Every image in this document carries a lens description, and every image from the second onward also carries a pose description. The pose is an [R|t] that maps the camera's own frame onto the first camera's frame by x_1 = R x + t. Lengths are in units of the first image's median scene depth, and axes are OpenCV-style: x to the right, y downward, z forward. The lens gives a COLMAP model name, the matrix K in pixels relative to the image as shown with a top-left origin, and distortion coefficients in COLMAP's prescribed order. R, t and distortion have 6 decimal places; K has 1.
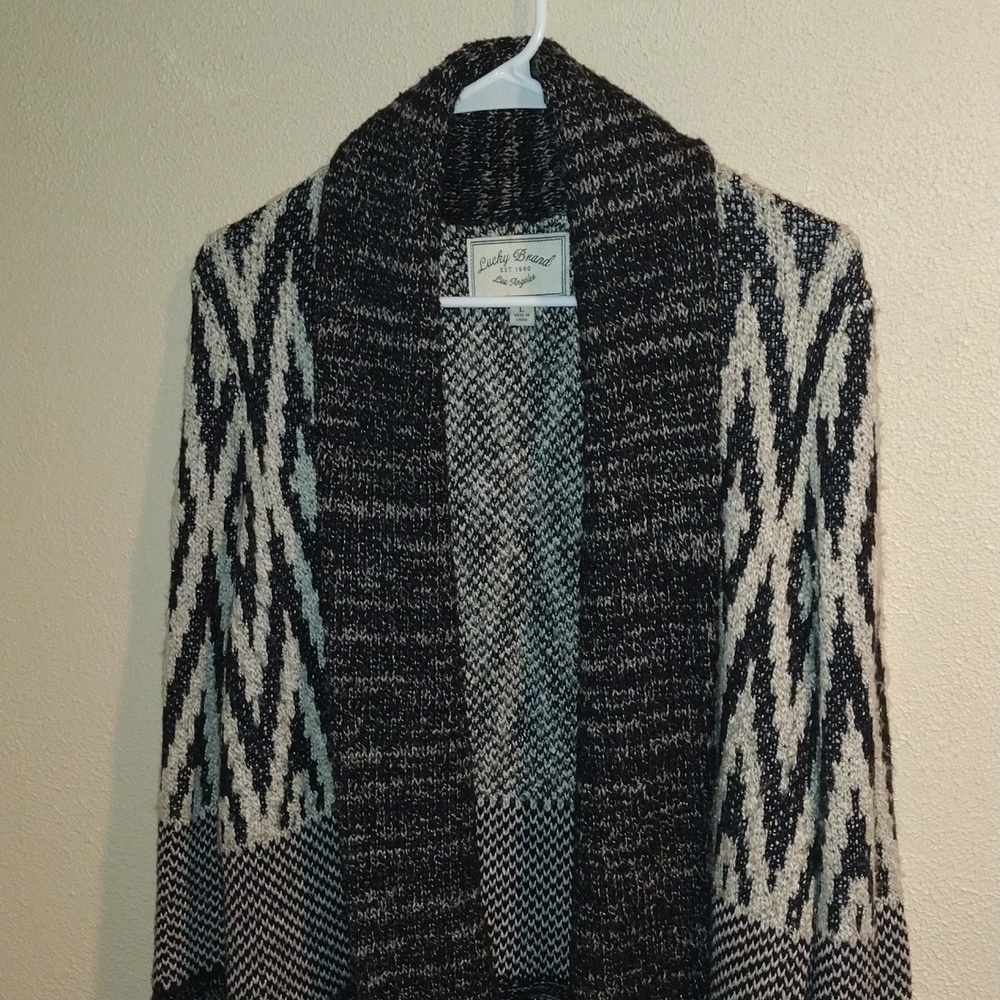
lens RADIAL K [[1546.7, 0, 500.0], [0, 1546.7, 500.0], [0, 0, 1]] dist [0.046263, -0.130000]
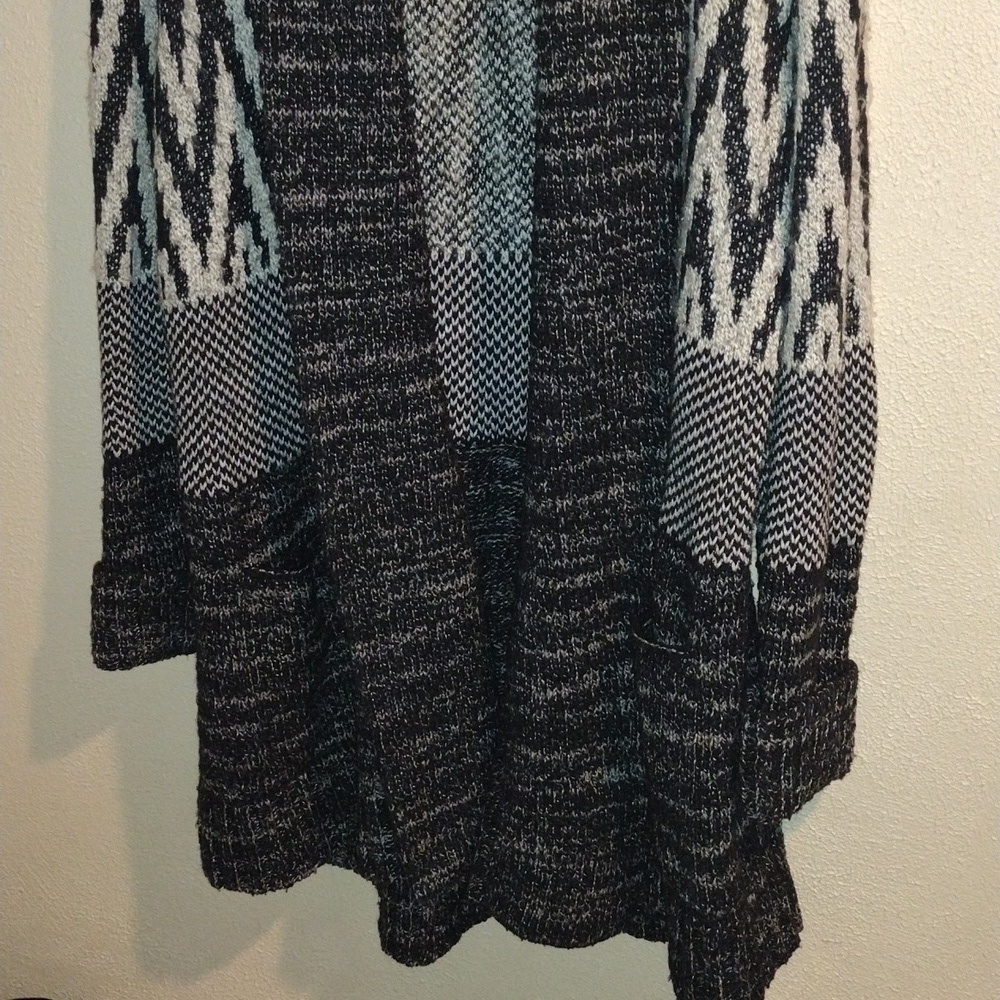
lens RADIAL K [[1546.7, 0, 500.0], [0, 1546.7, 500.0], [0, 0, 1]] dist [0.046263, -0.130000]
pose [[0.999902, -0.008186, 0.011399, 0.016093], [0.005251, 0.971485, 0.237041, 0.119893], [-0.013014, -0.236958, 0.971433, 0.045081]]
